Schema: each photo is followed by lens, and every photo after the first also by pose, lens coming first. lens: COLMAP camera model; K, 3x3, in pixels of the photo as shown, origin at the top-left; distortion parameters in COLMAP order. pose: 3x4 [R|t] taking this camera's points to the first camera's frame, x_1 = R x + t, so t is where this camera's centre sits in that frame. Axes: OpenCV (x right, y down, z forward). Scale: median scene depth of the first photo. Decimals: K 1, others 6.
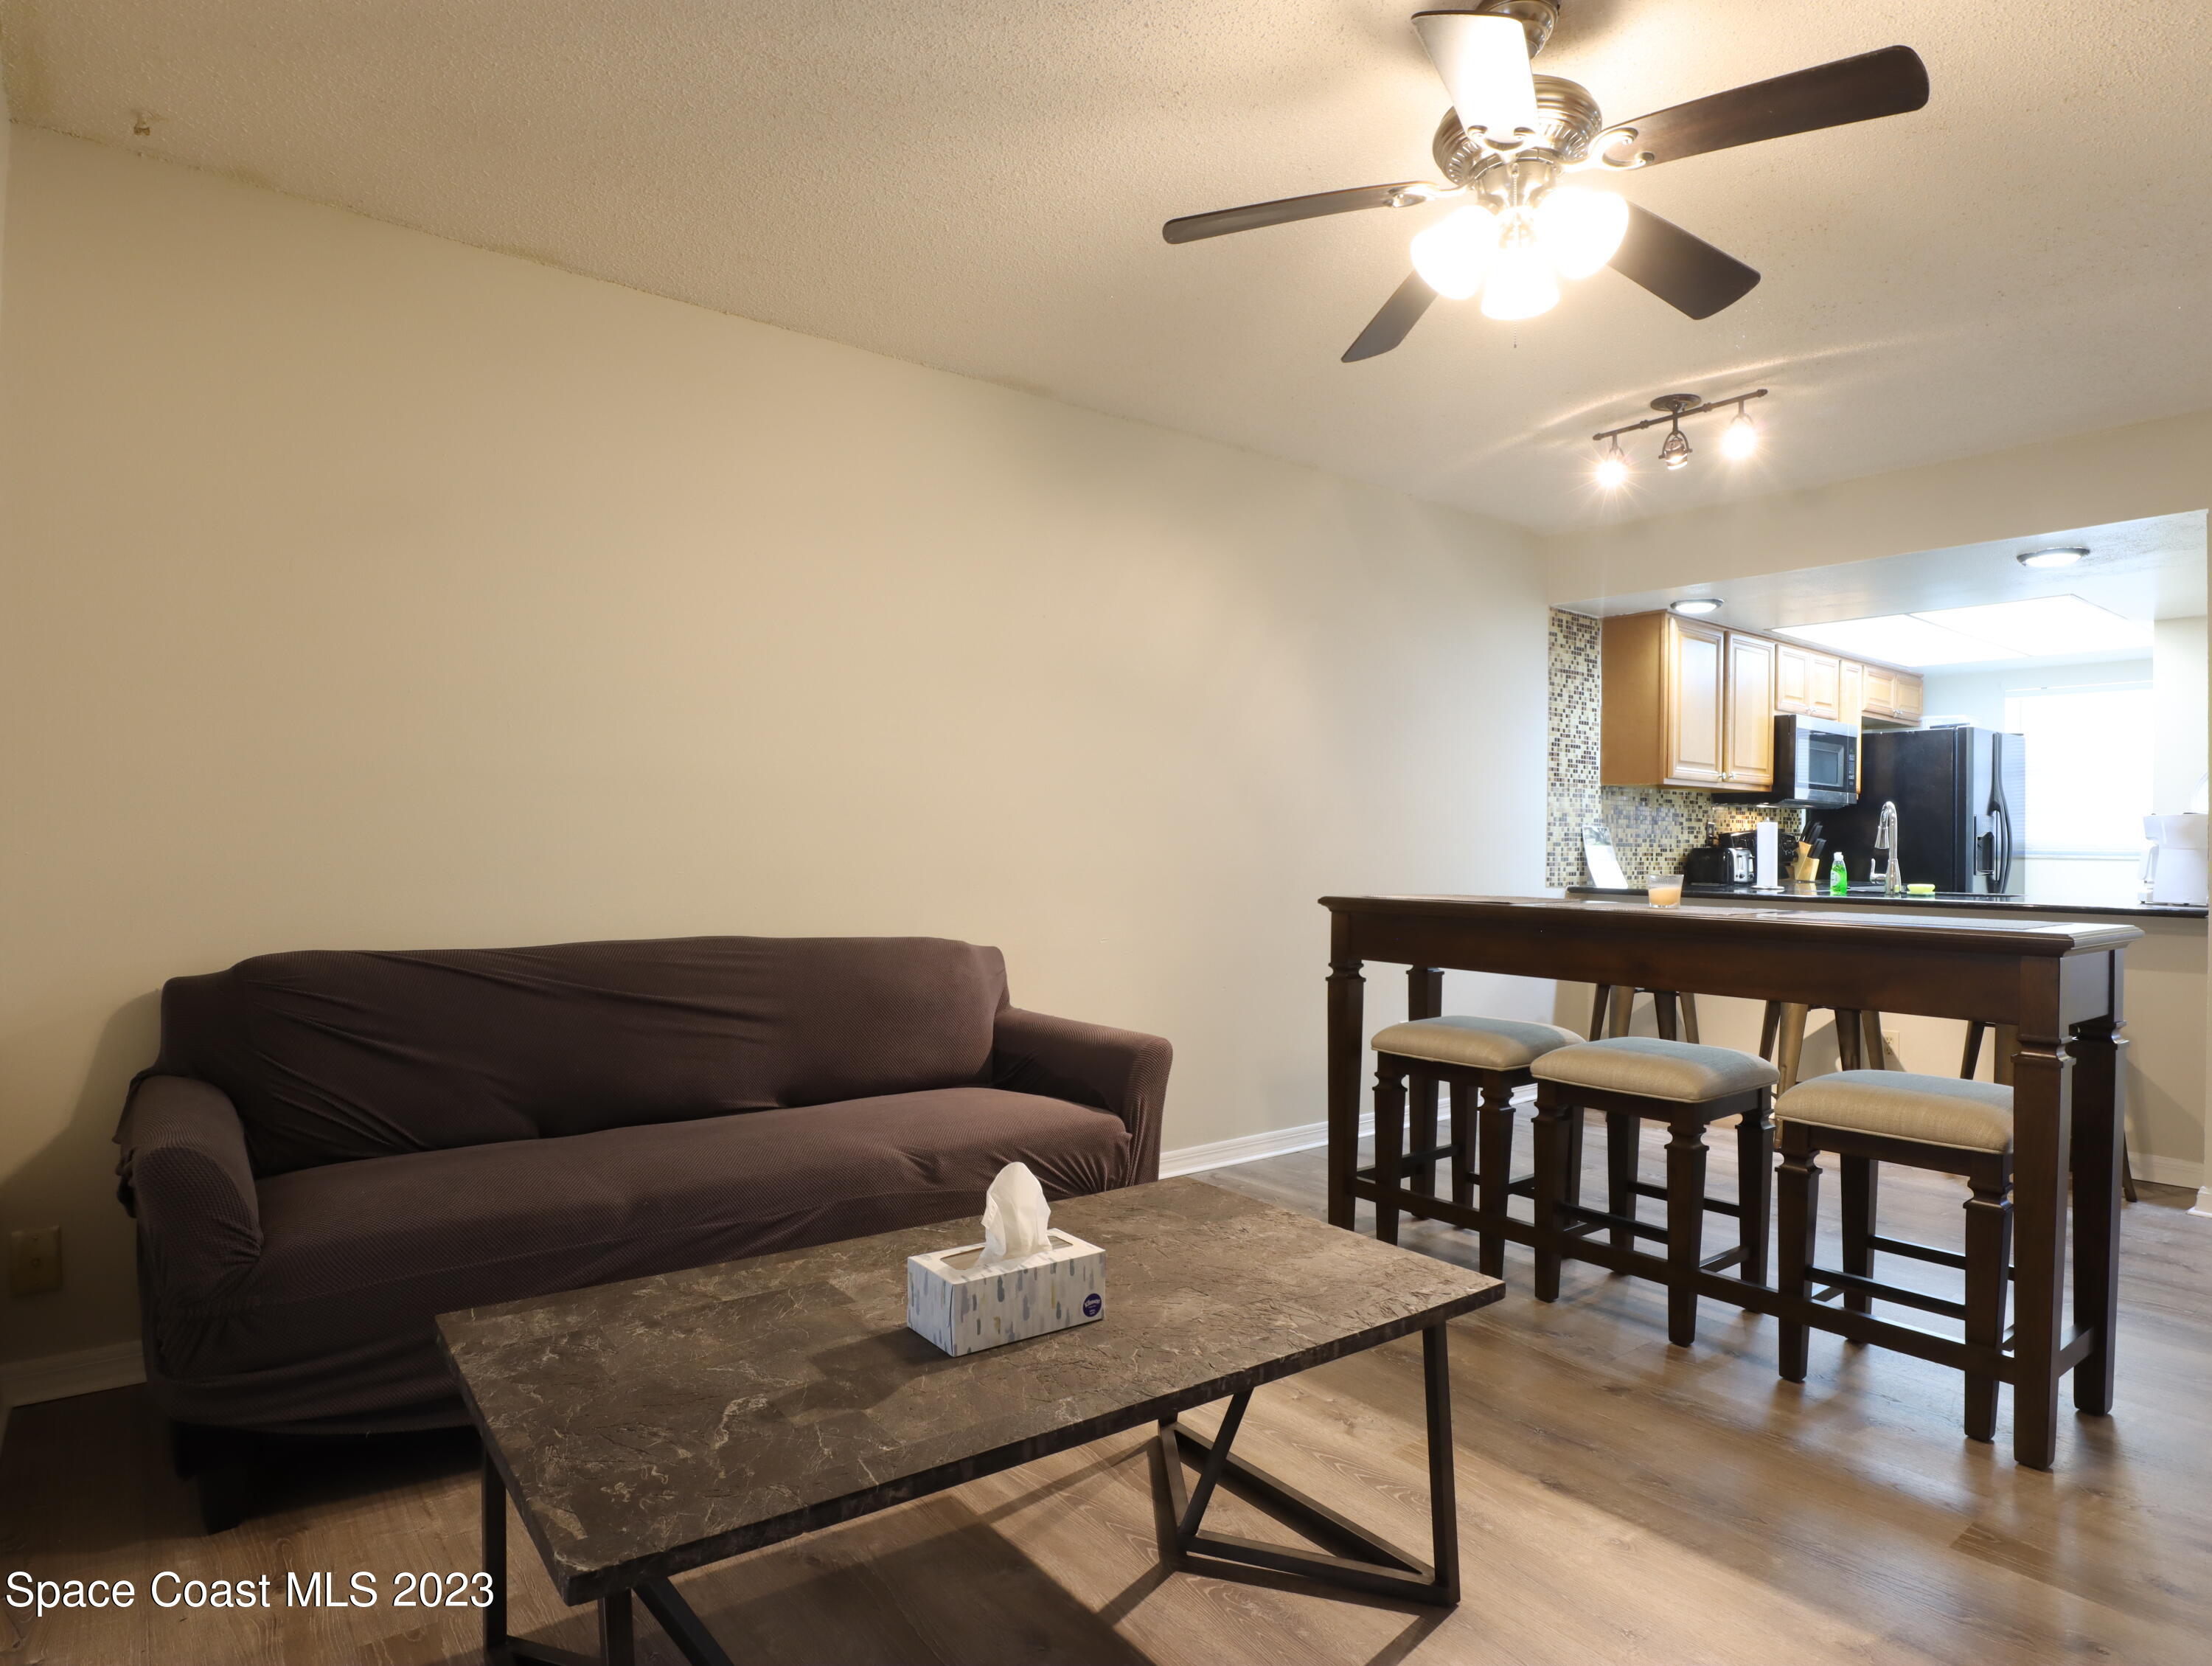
lens RADIAL K [[1260.6, 0, 1096.3], [0, 1260.6, 836.8], [0, 0, 1]] dist [-0.068410, 0.043909]
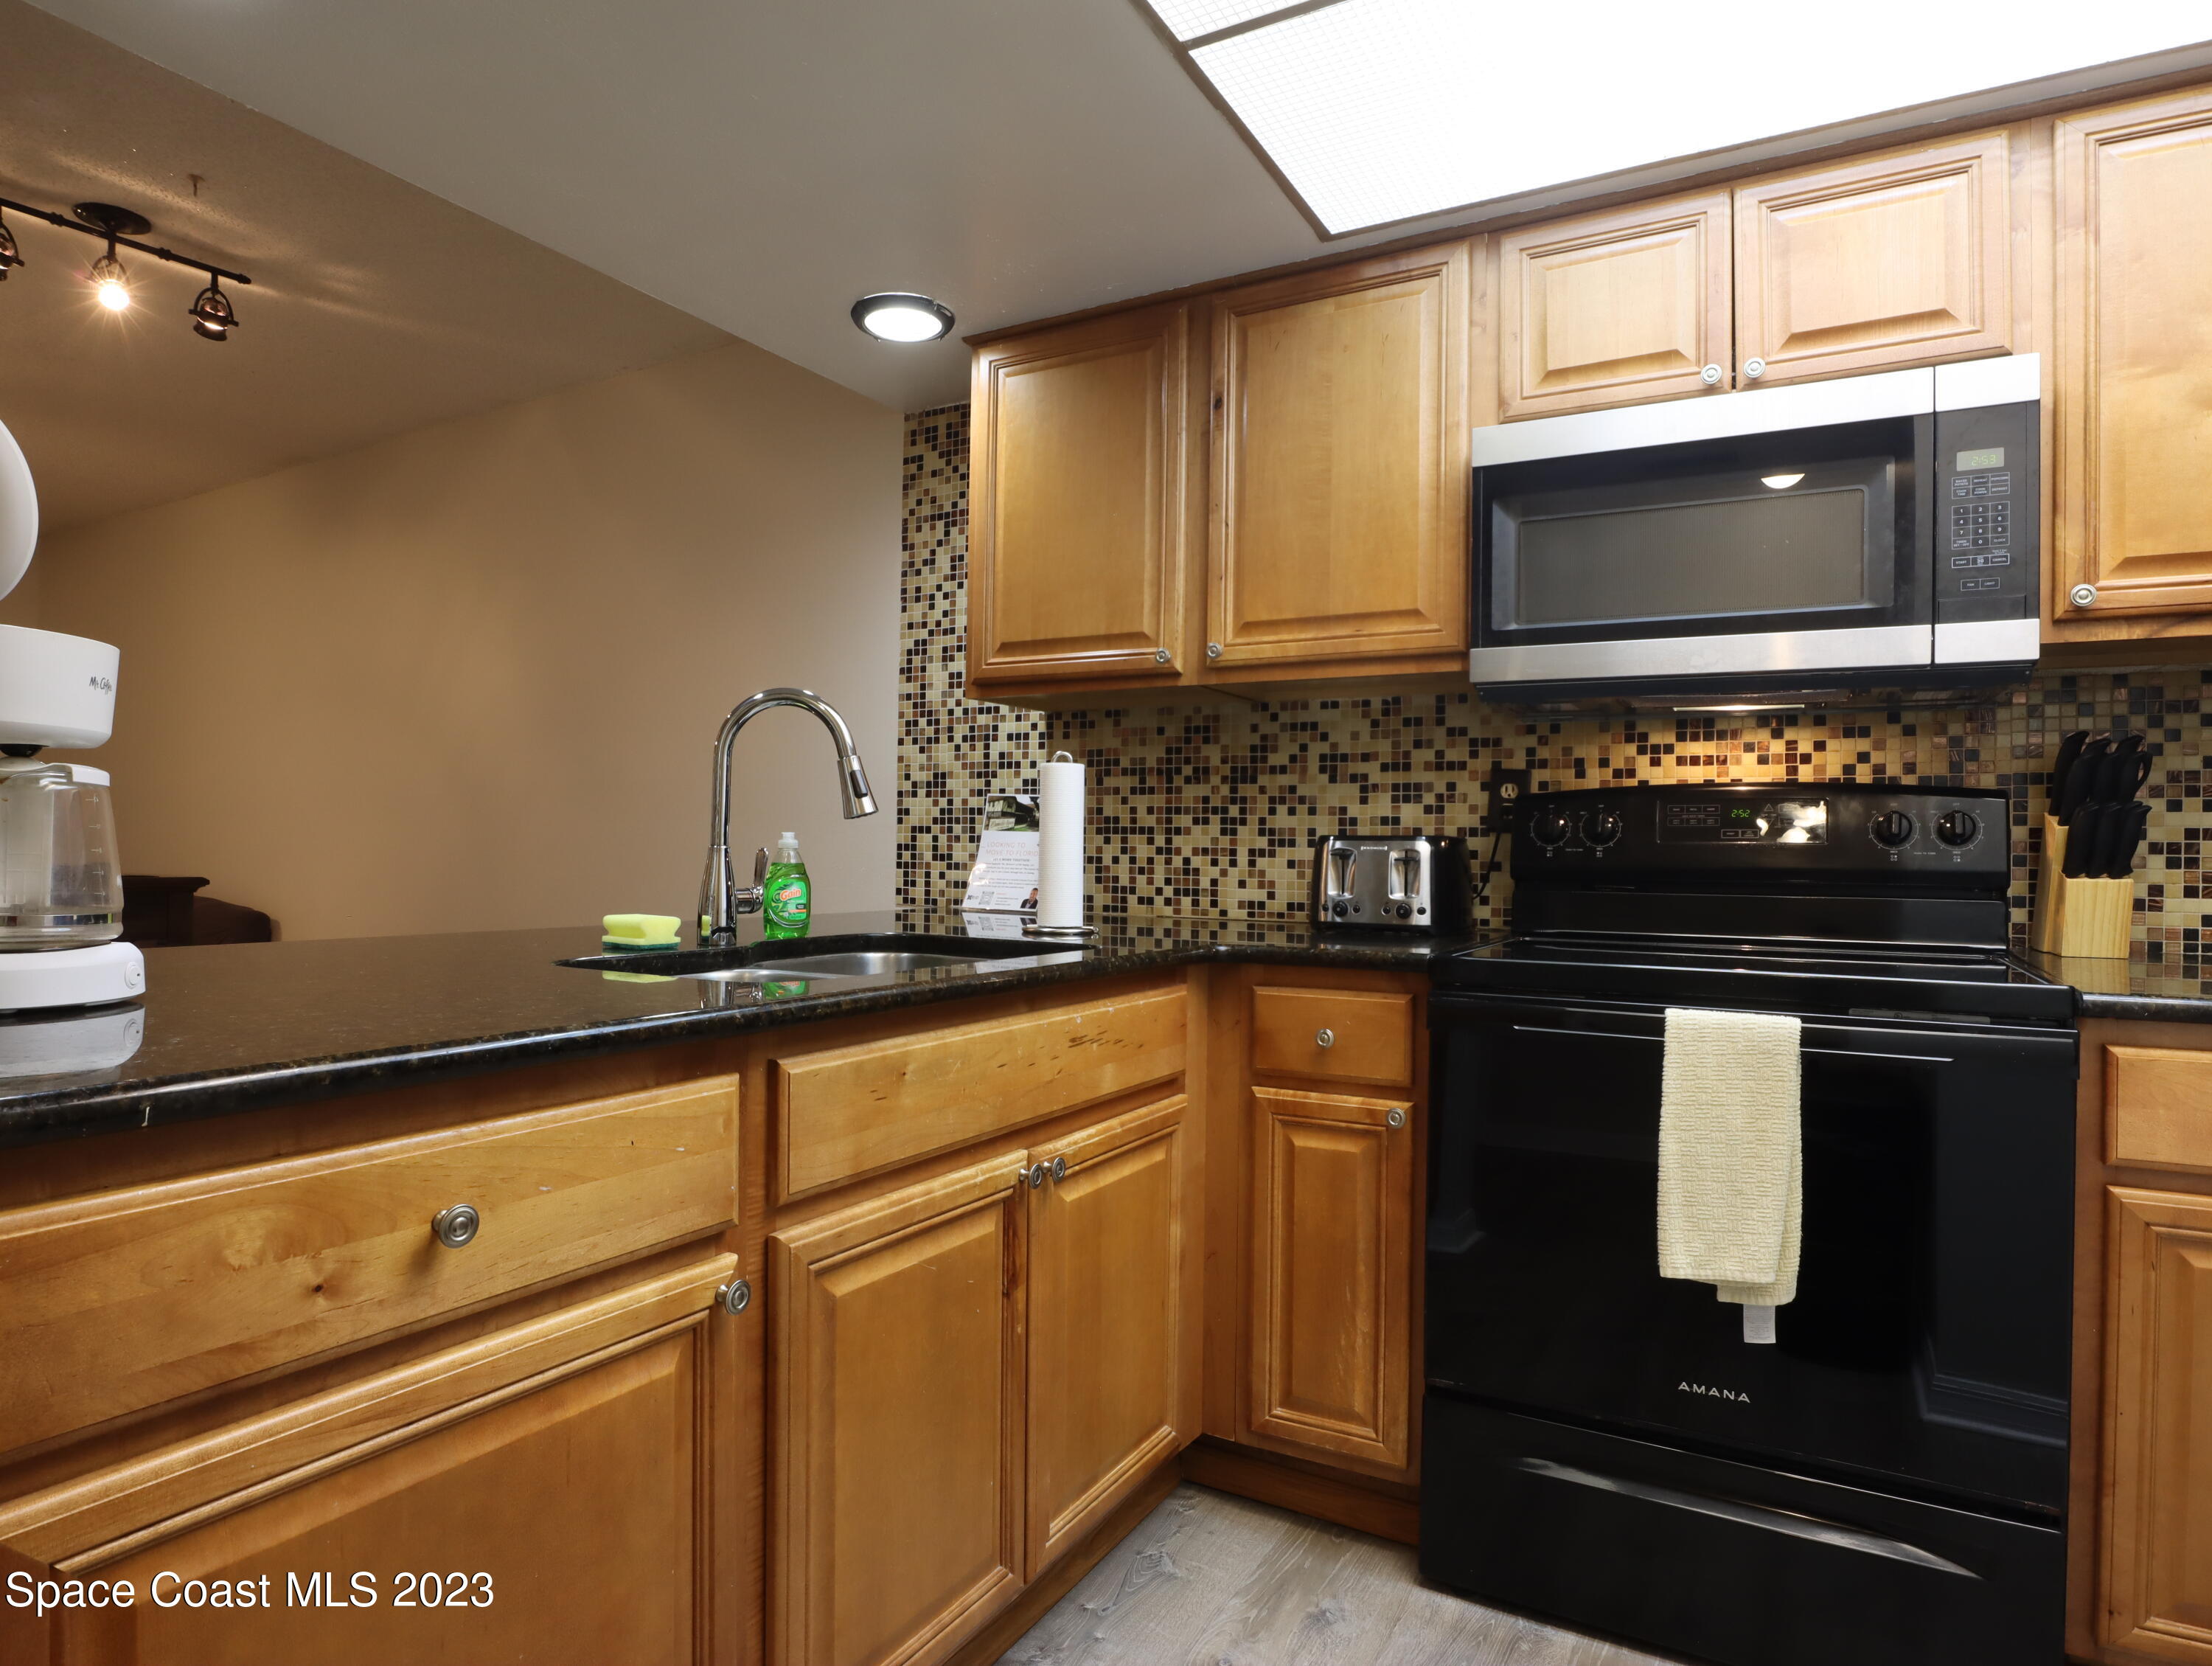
lens RADIAL K [[1260.6, 0, 1096.3], [0, 1260.6, 836.8], [0, 0, 1]] dist [-0.068410, 0.043909]
pose [[0.377369, -0.014801, -0.925945, 0.910462], [-0.007222, 0.999795, -0.018924, 0.019047], [0.926035, 0.013828, 0.377184, 0.854033]]
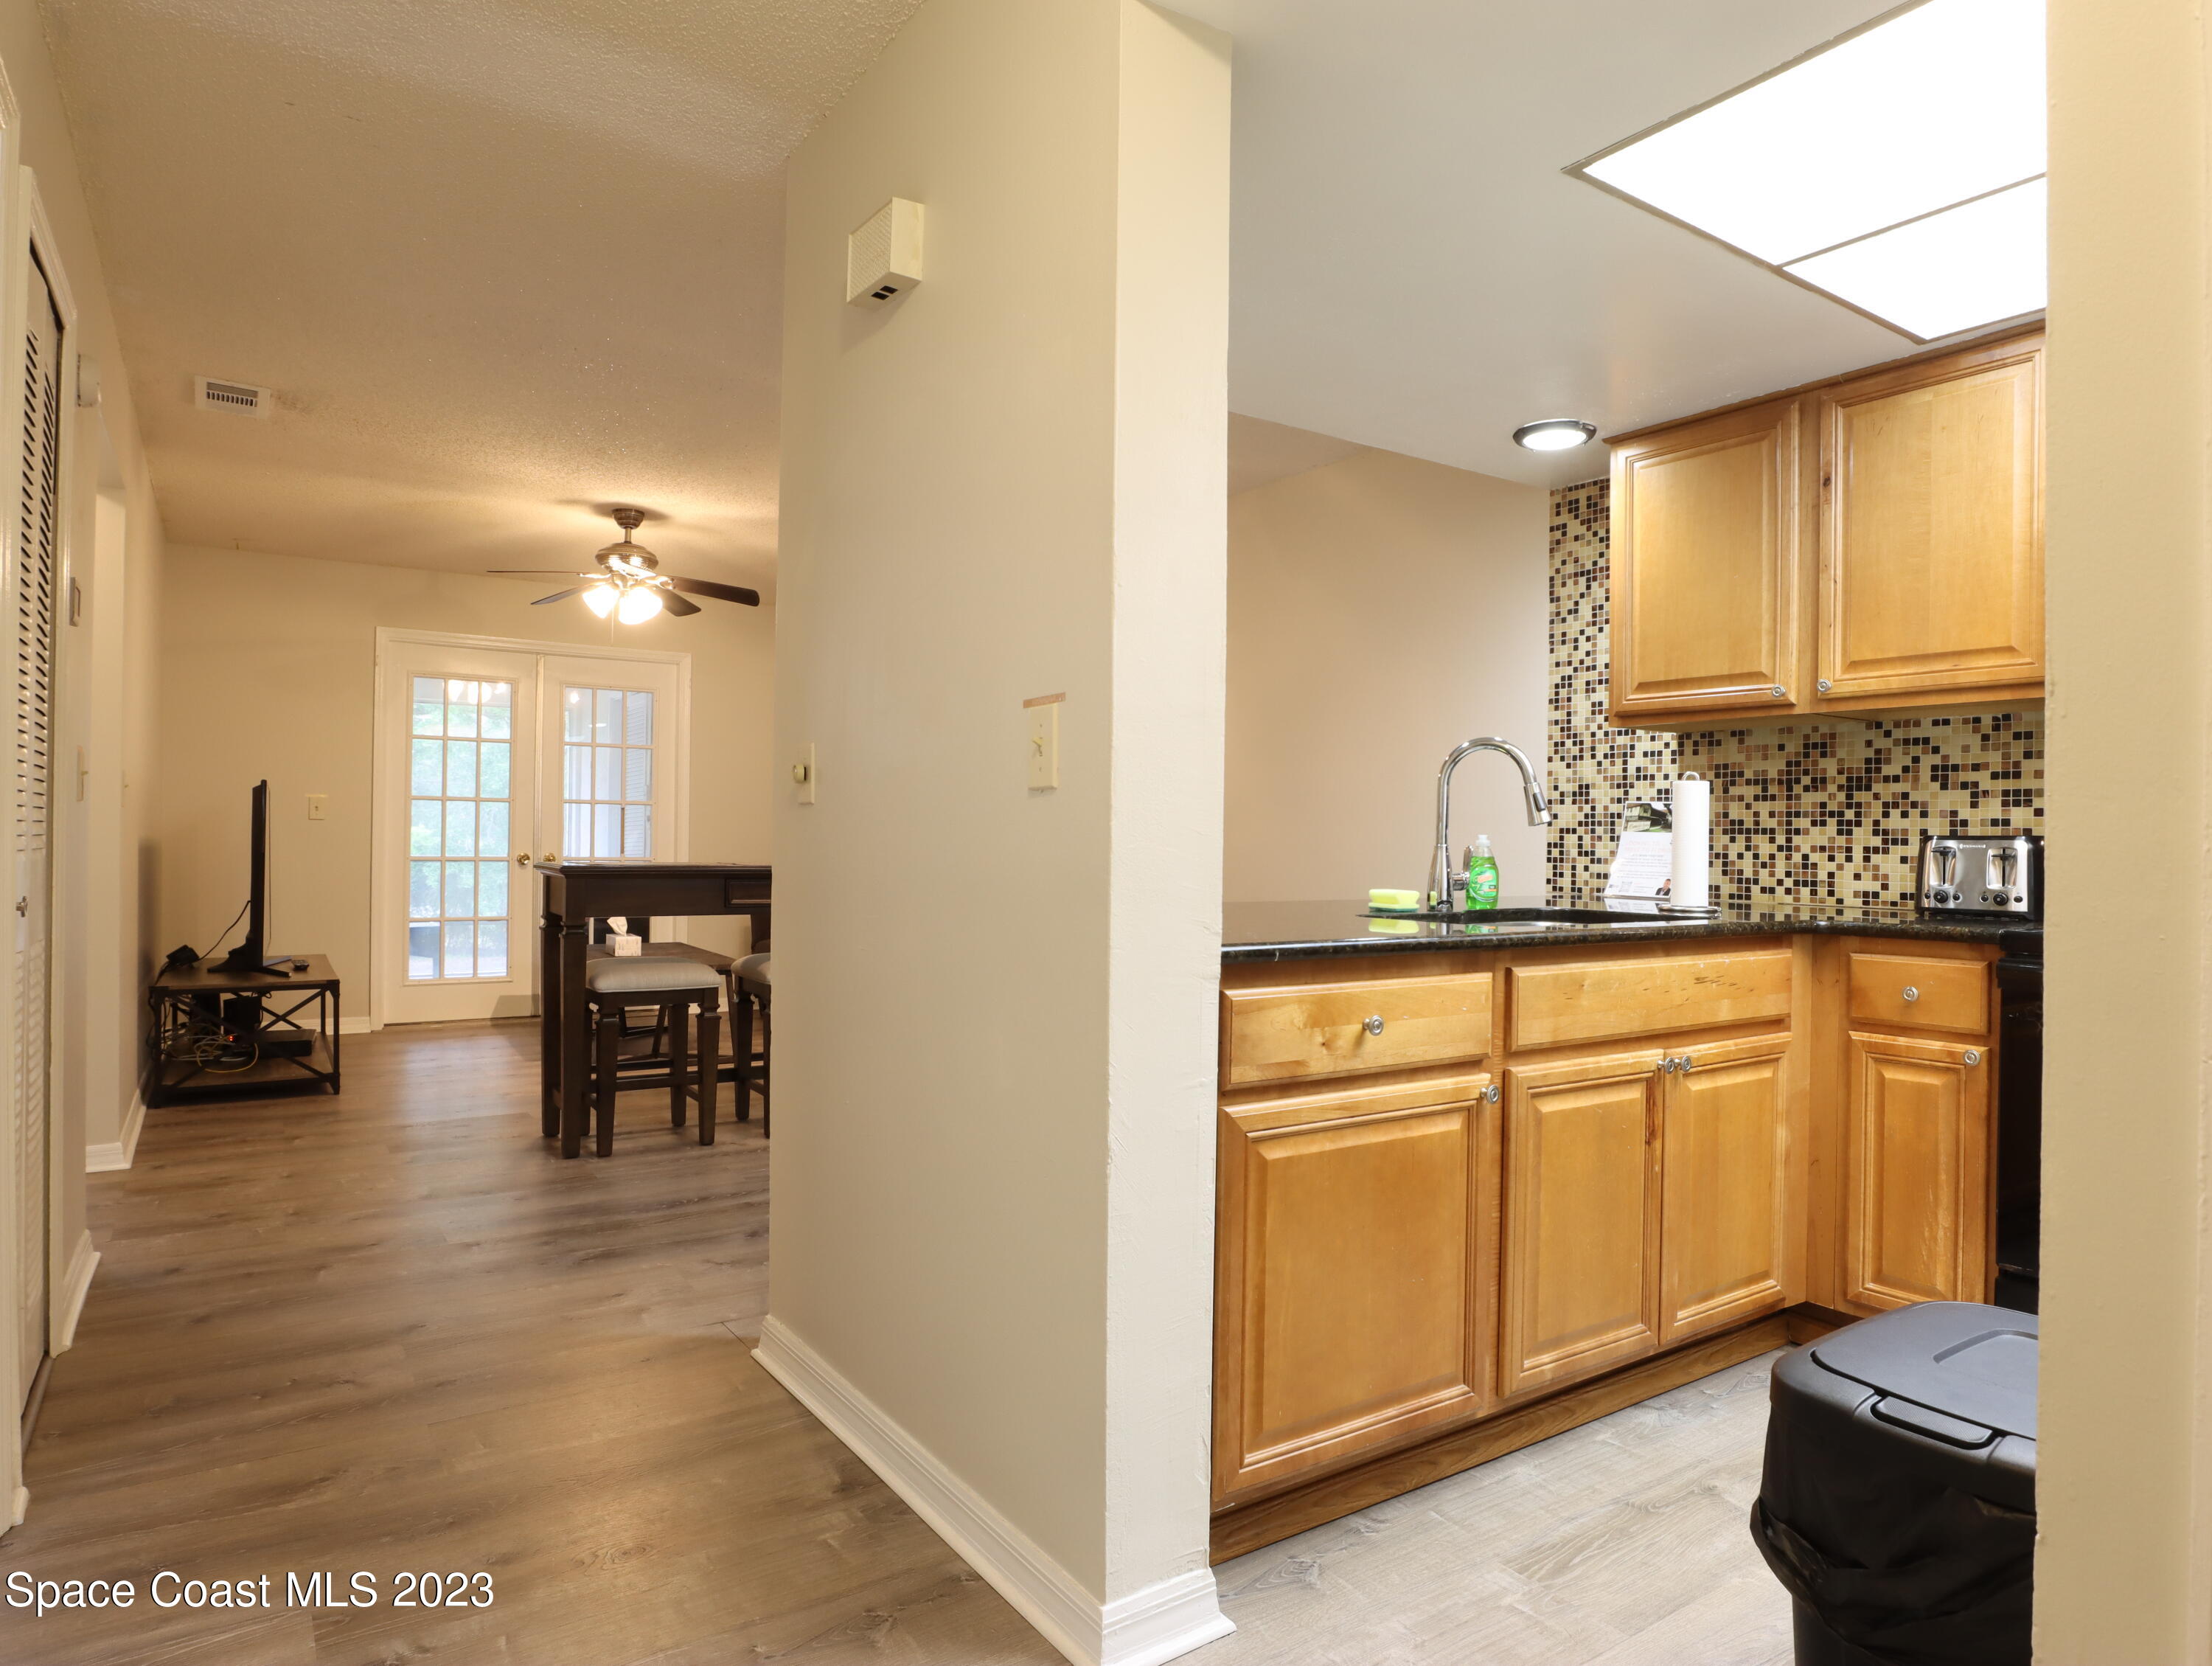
lens RADIAL K [[1307.8, 0, 1101.1], [0, 1307.8, 839.3], [0, 0, 1]] dist [-0.056517, 0.033605]
pose [[-0.072381, -0.011376, -0.997312, 1.085230], [-0.011372, 0.999879, -0.010579, 0.020736], [0.997312, 0.010576, -0.072501, 0.791189]]
